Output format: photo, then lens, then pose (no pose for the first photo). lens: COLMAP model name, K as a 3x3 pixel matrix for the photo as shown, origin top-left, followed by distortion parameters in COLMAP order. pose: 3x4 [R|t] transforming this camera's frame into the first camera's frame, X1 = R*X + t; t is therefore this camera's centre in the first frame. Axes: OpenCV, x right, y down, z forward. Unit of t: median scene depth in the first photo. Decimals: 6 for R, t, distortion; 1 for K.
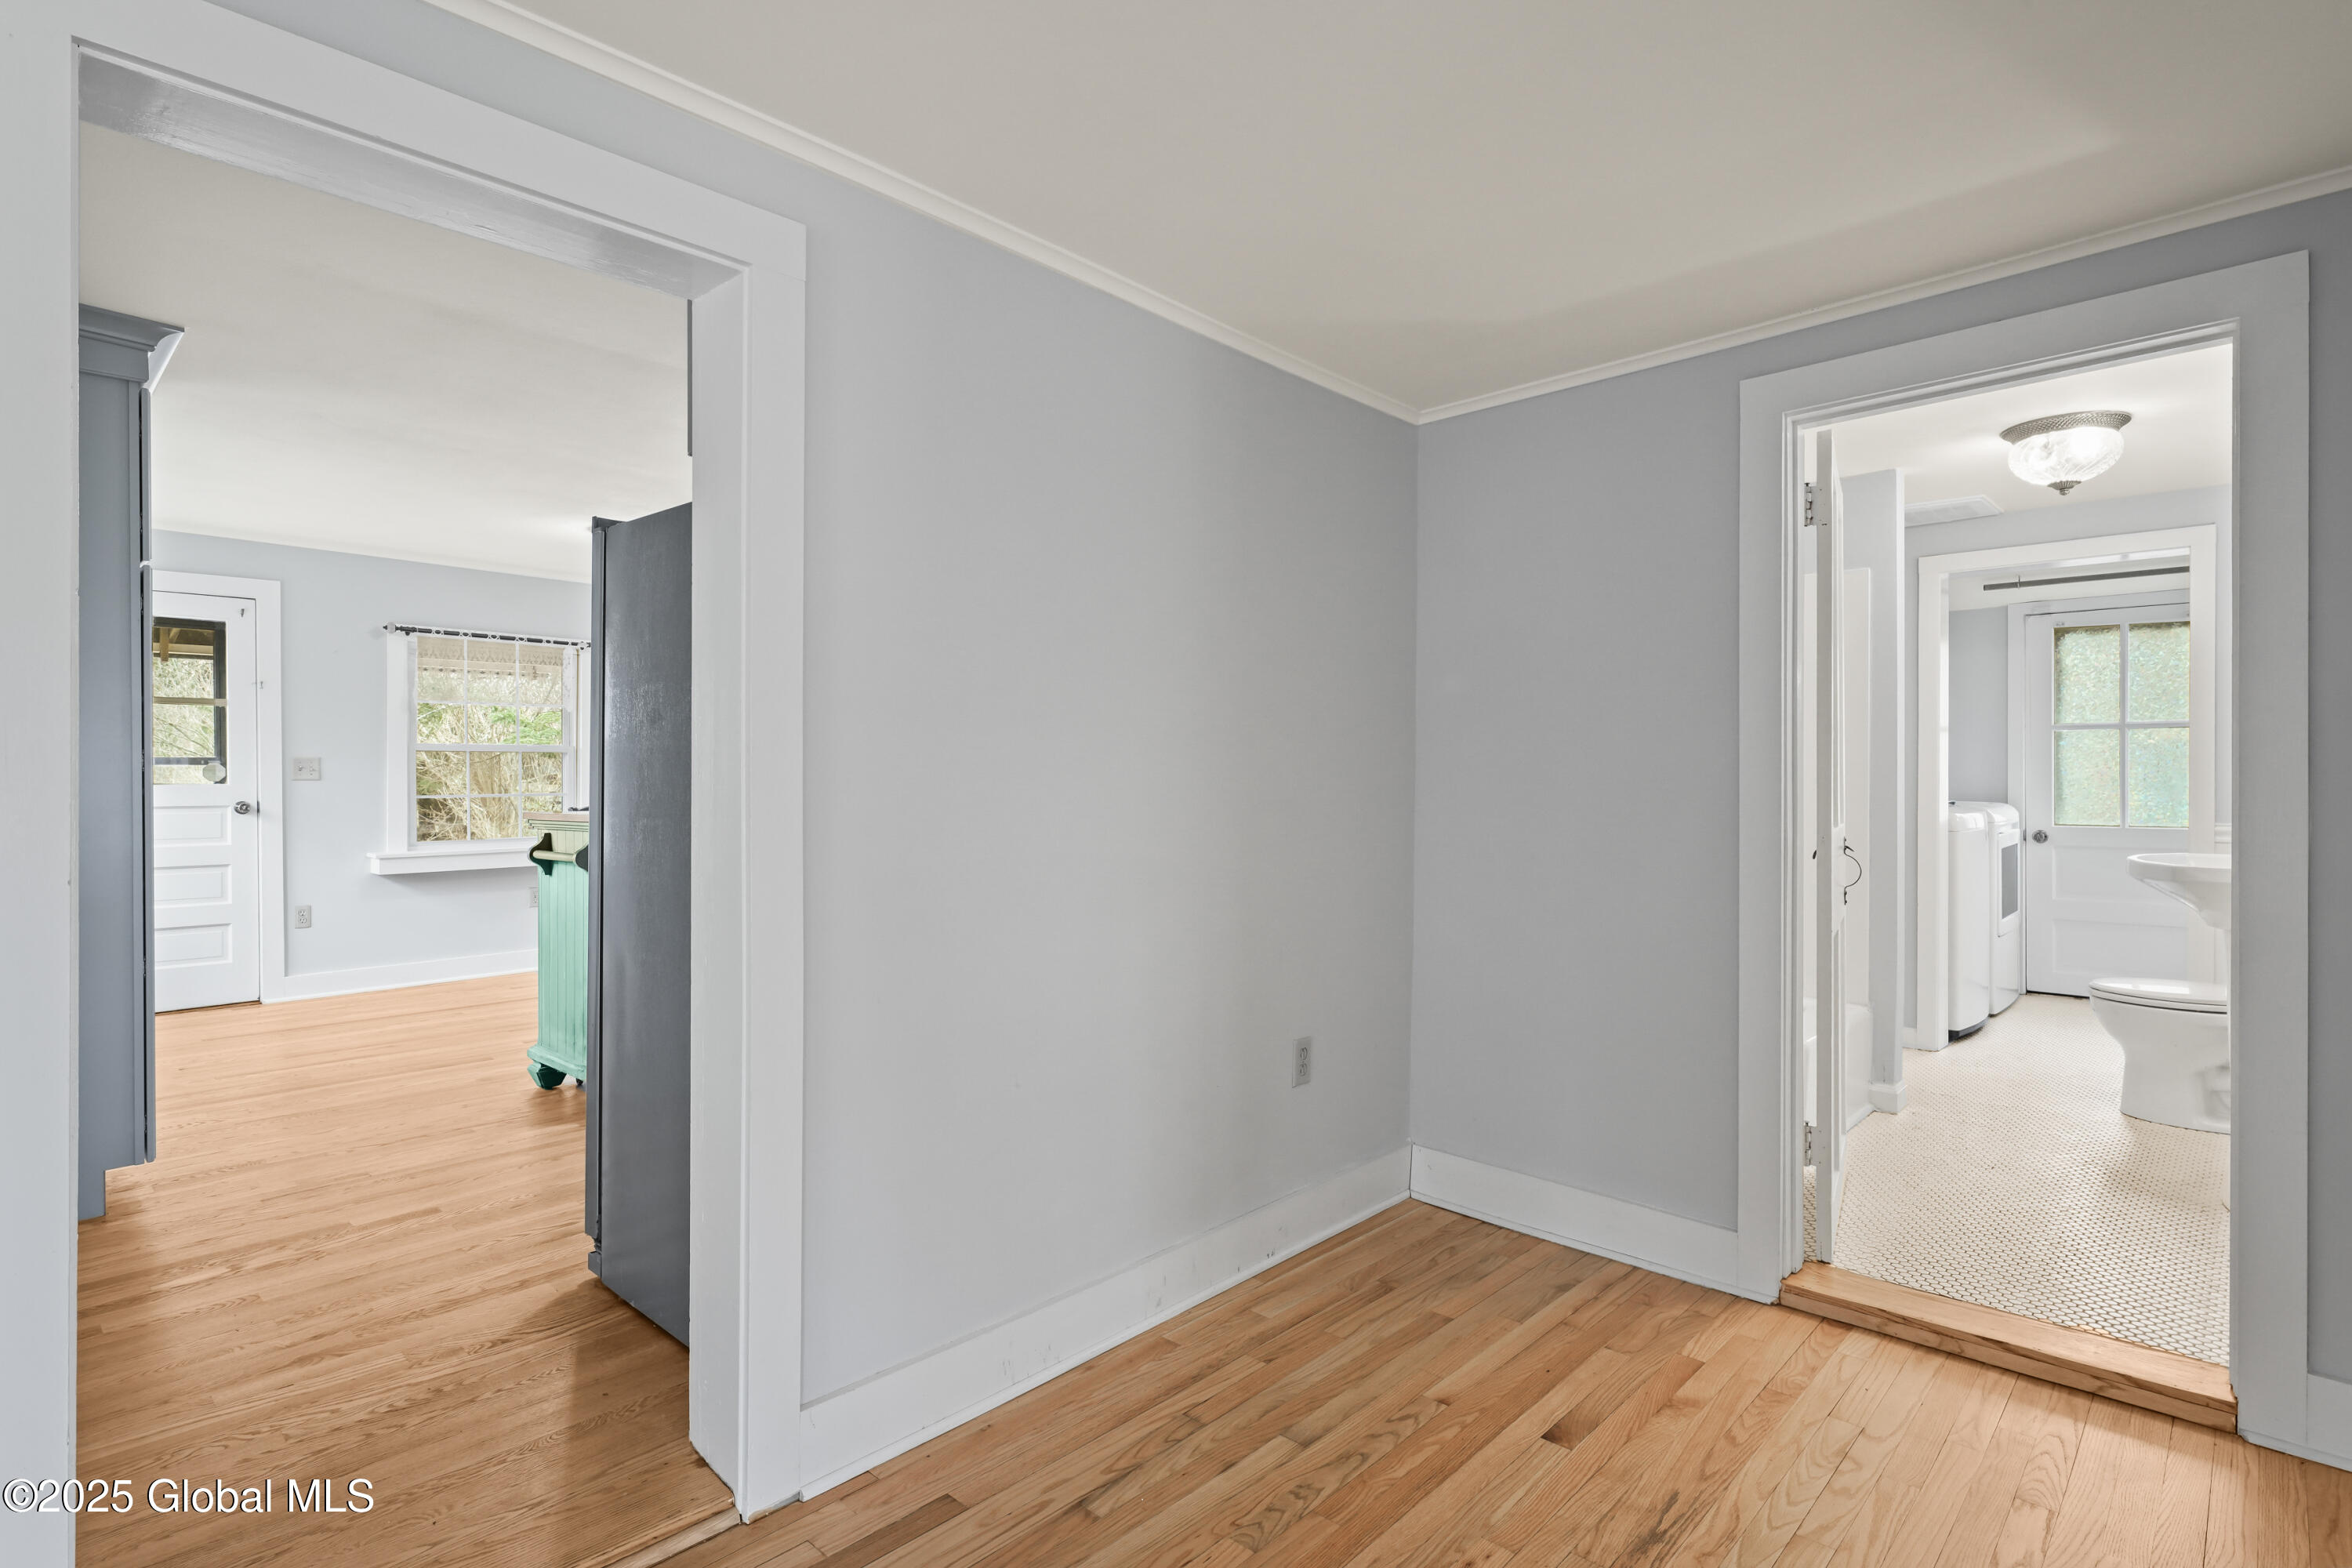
lens RADIAL K [[1166.8, 0, 1173.9], [0, 1166.8, 782.5], [0, 0, 1]] dist [0.003118, -0.000273]
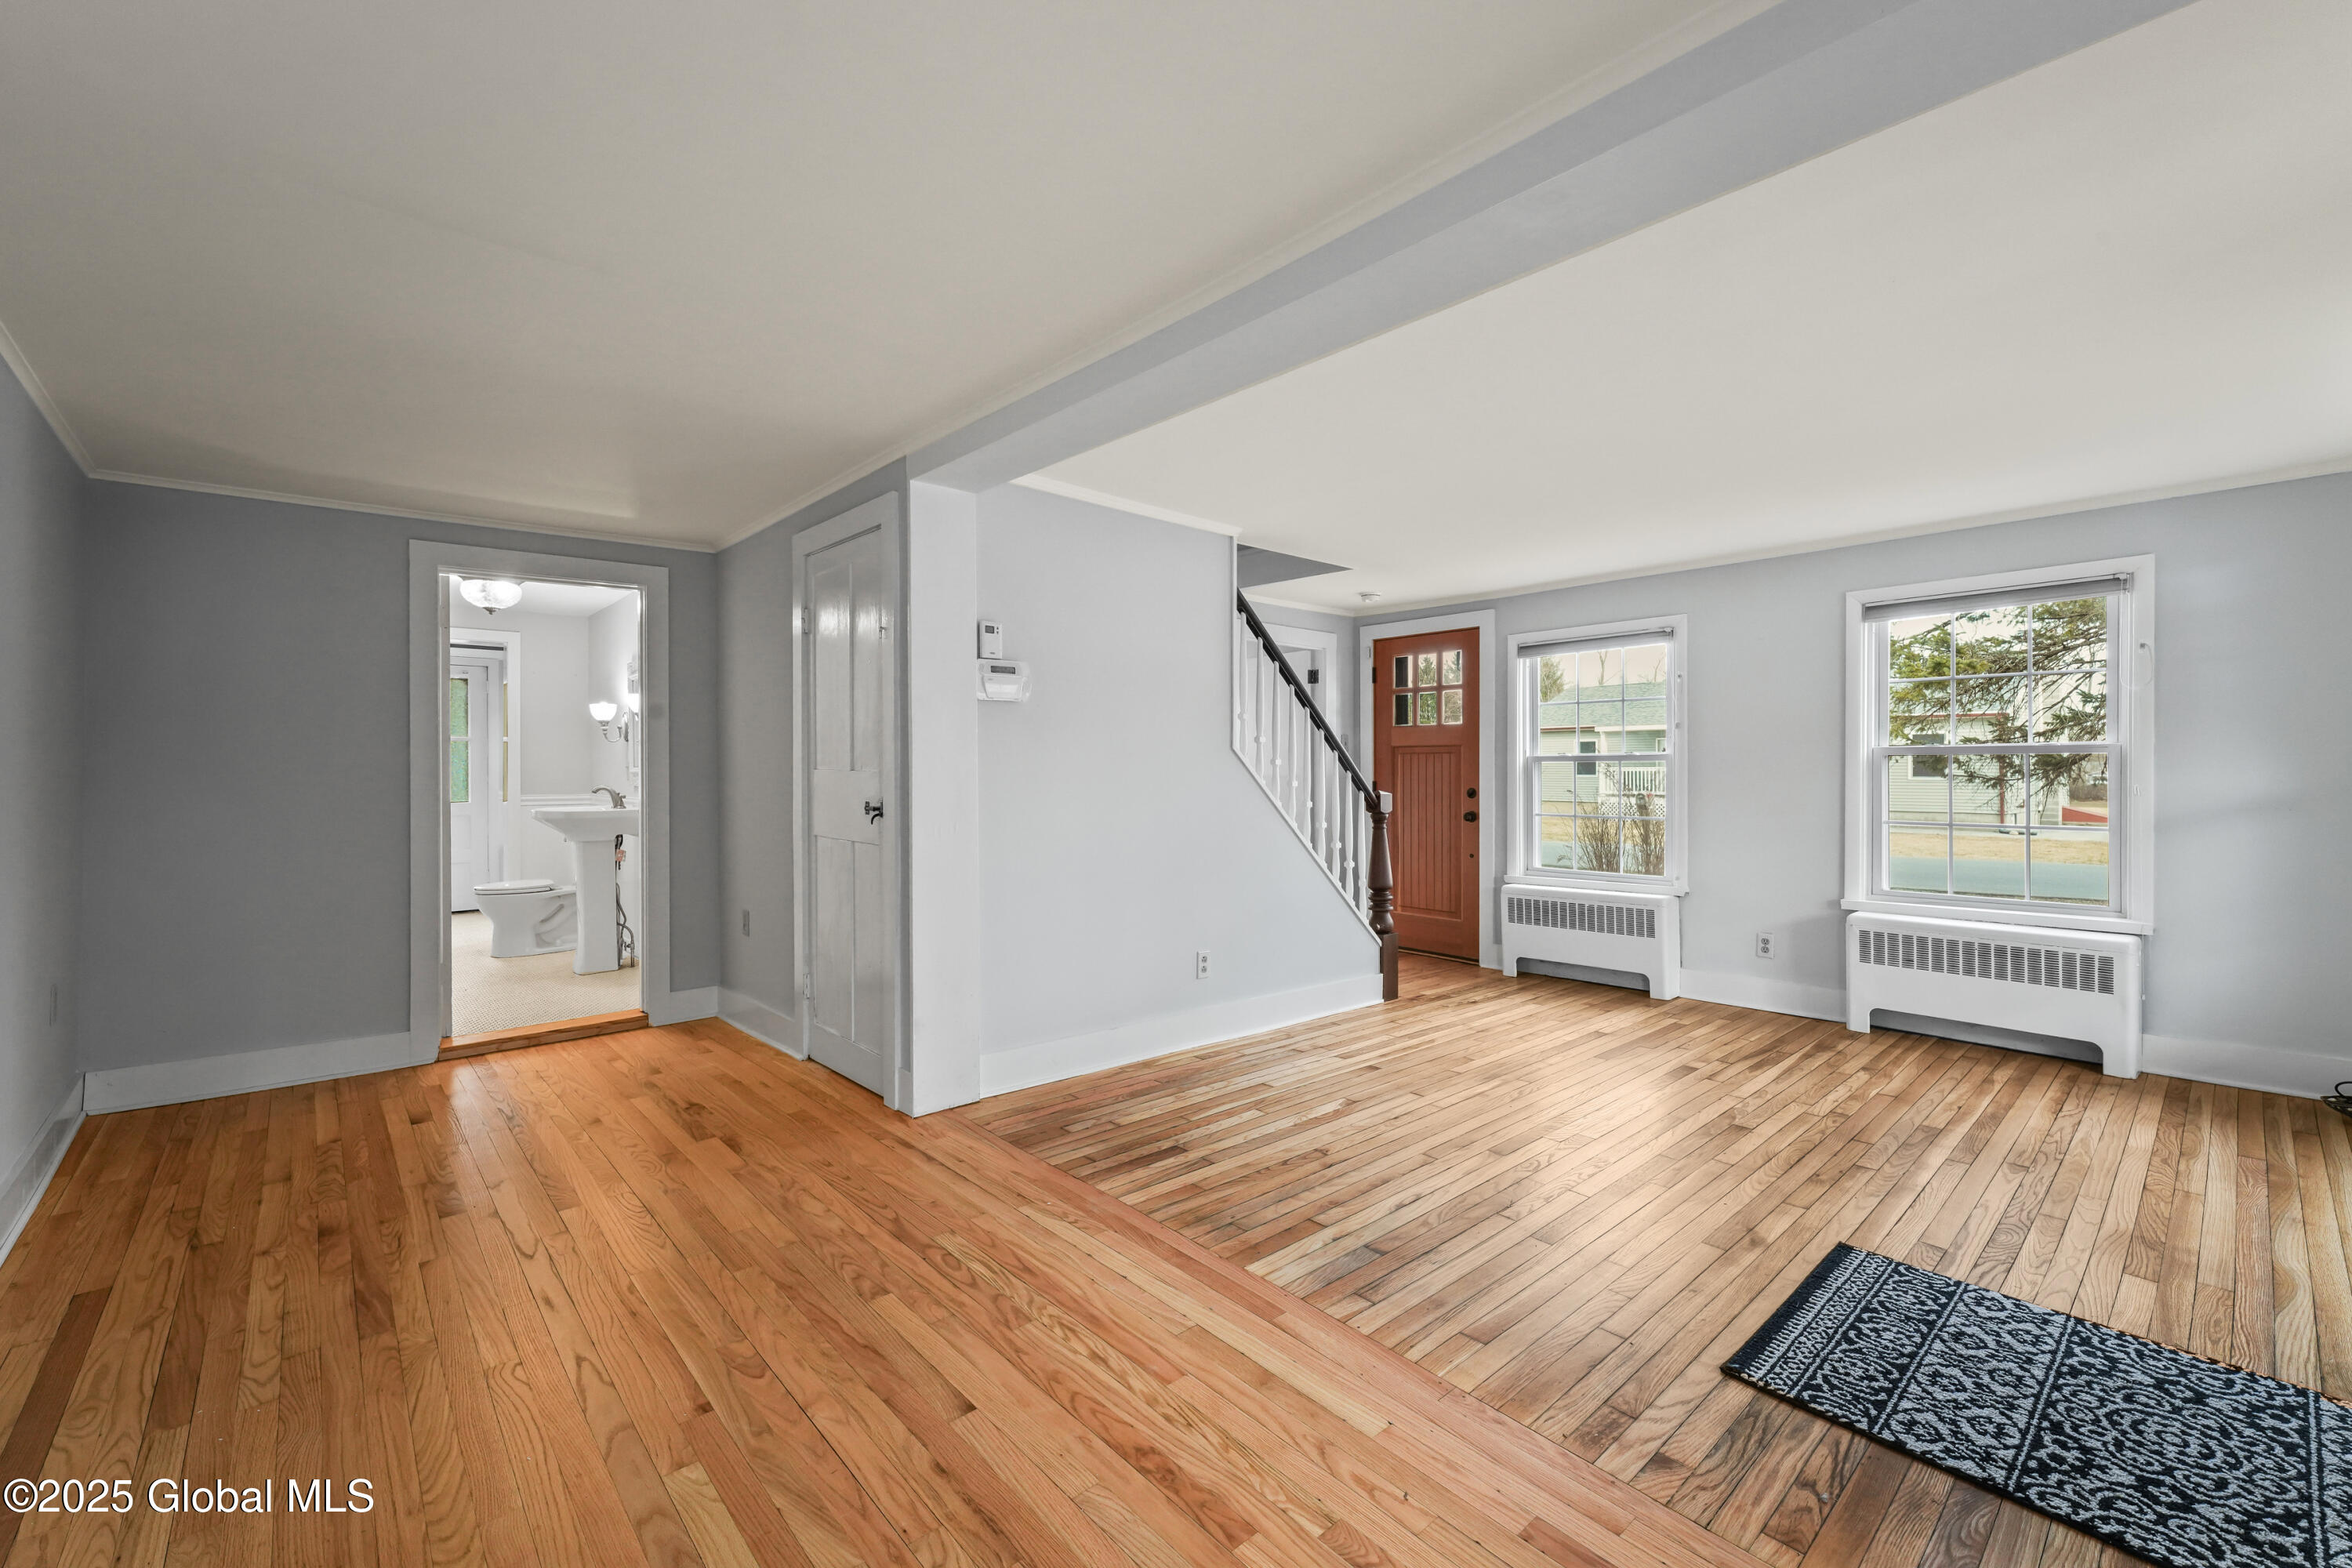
lens RADIAL K [[986.7, 0, 1191.7], [0, 986.7, 768.9], [0, 0, 1]] dist [-0.002670, 0.000268]
pose [[0.077621, 0.001679, 0.996981, -0.401117], [0.009792, 0.999949, -0.002446, 0.005980], [-0.996935, 0.009952, 0.077601, -0.122976]]
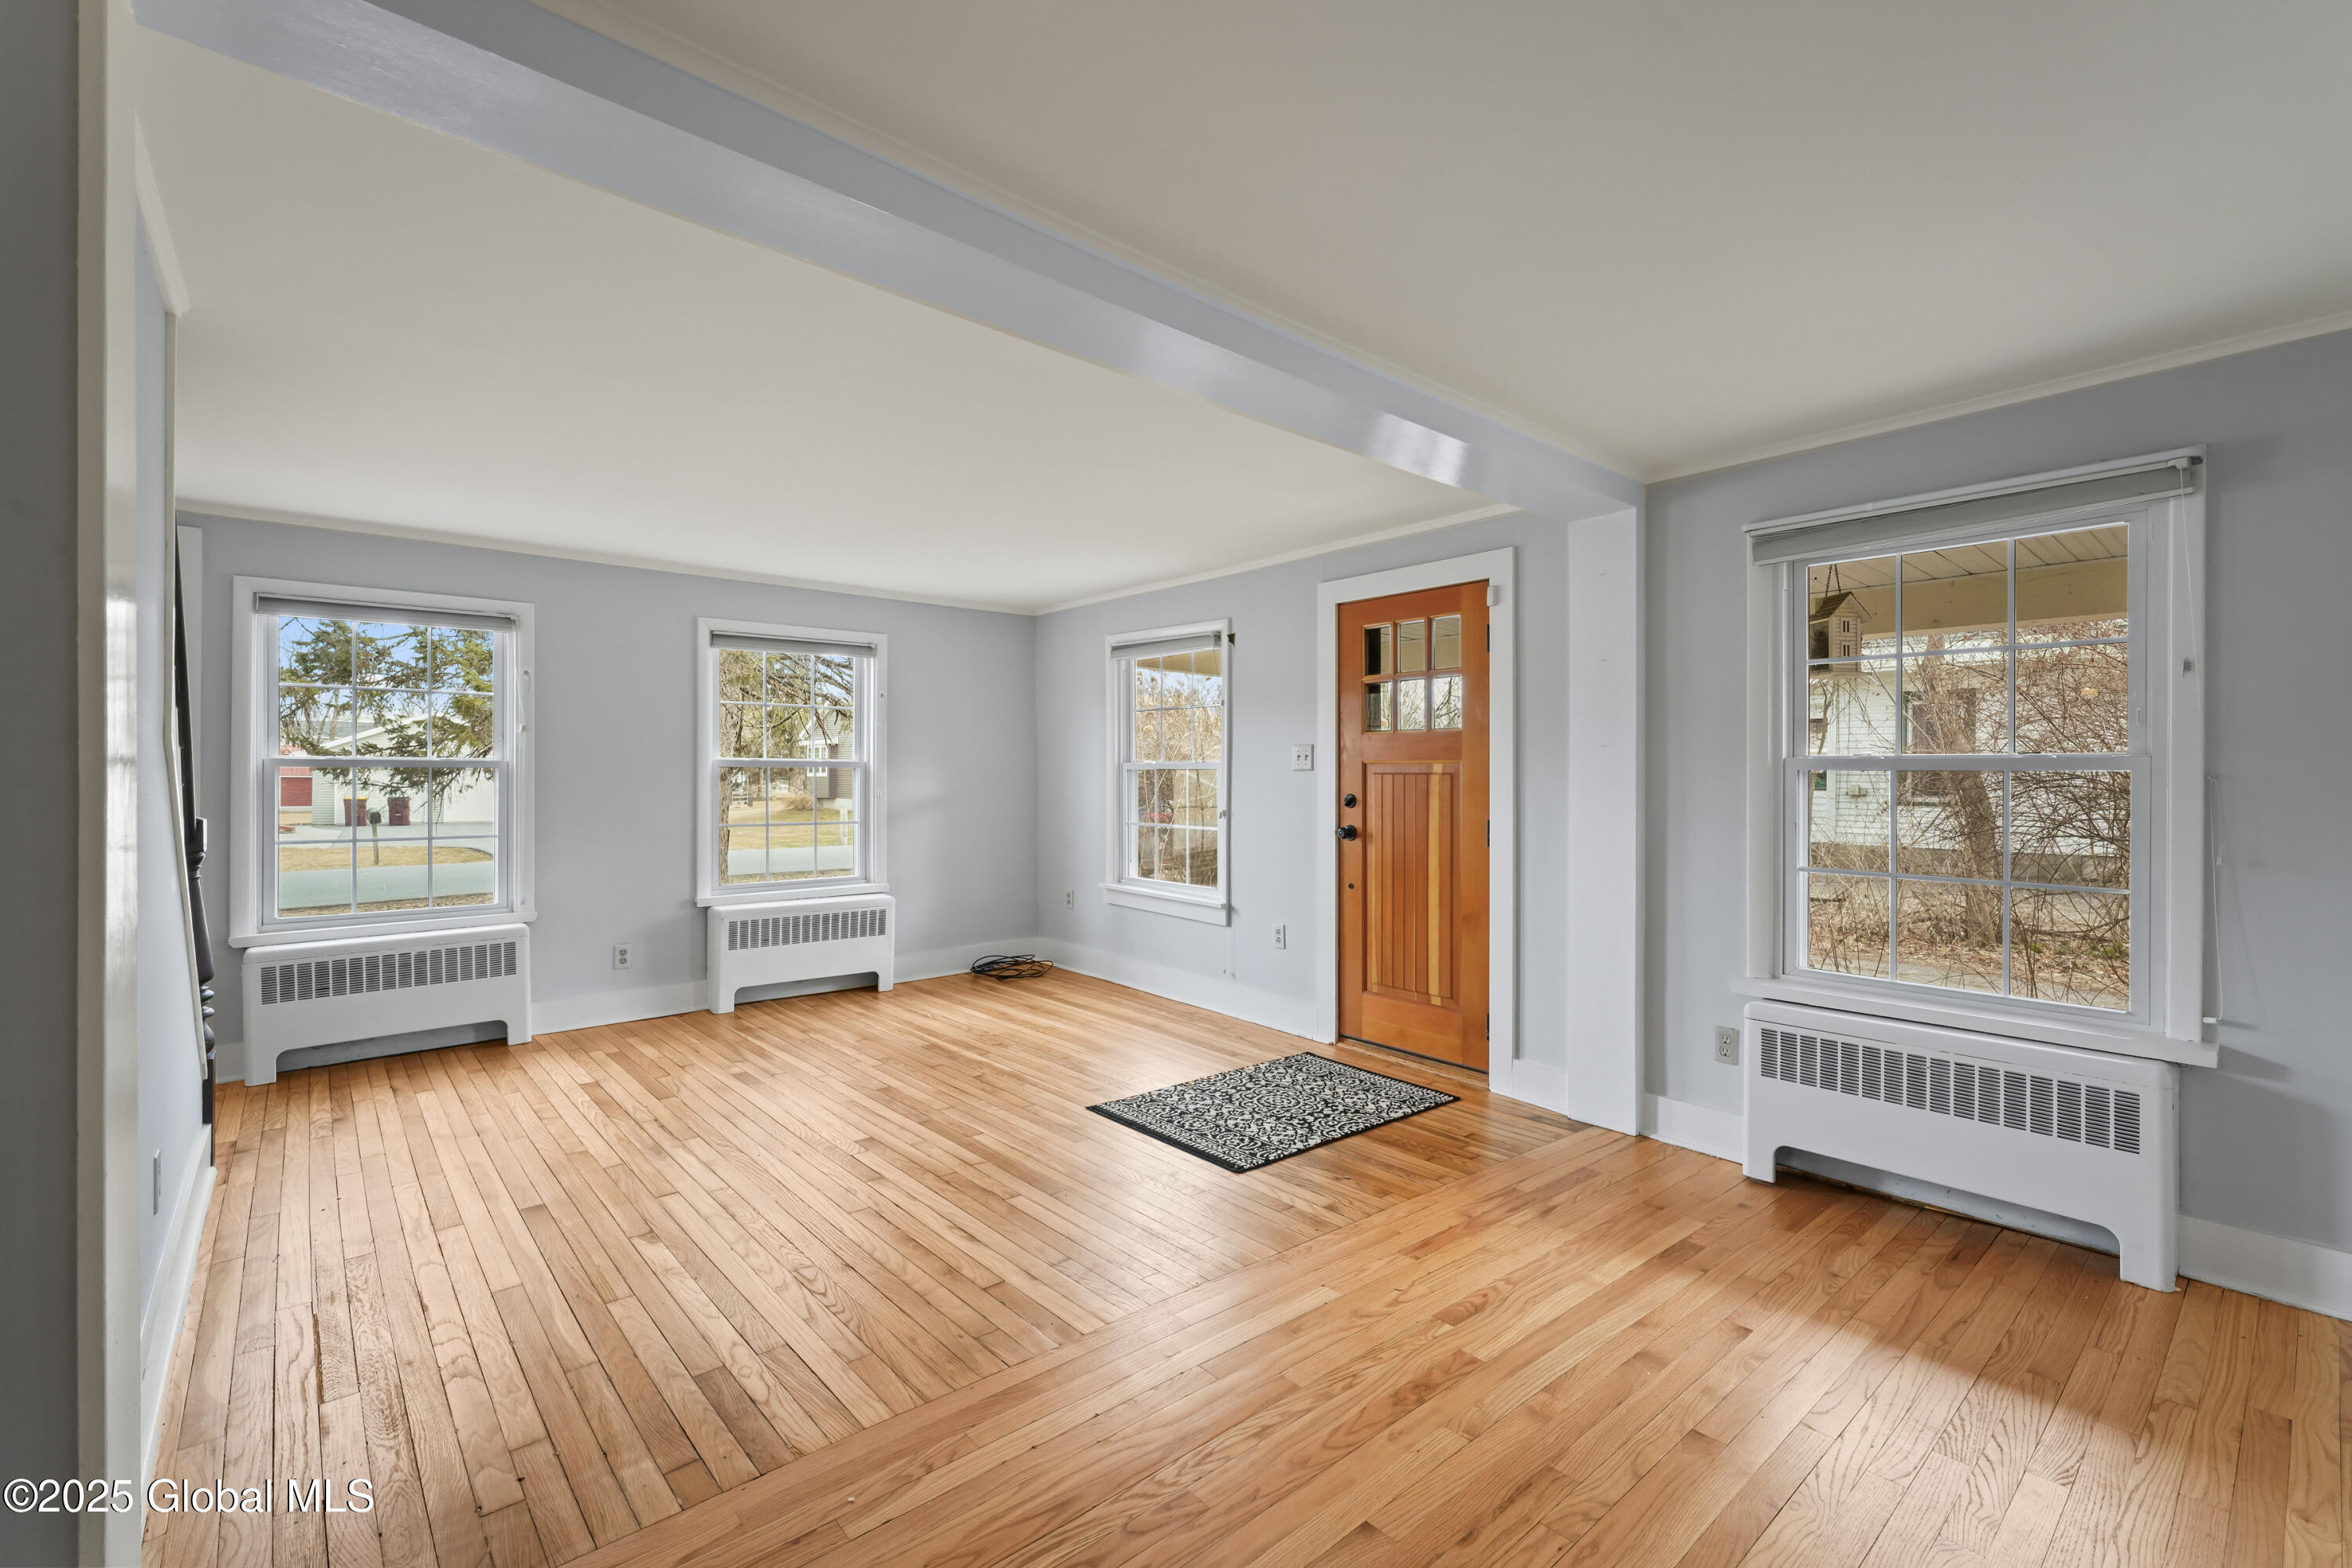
lens RADIAL K [[986.7, 0, 1179.0], [0, 986.7, 780.9], [0, 0, 1]] dist [-0.002670, 0.000268]
pose [[-0.995353, -0.004248, 0.096204, -0.080174], [-0.003249, 0.999939, 0.010544, 0.000640], [-0.096243, 0.010182, -0.995306, 0.231633]]
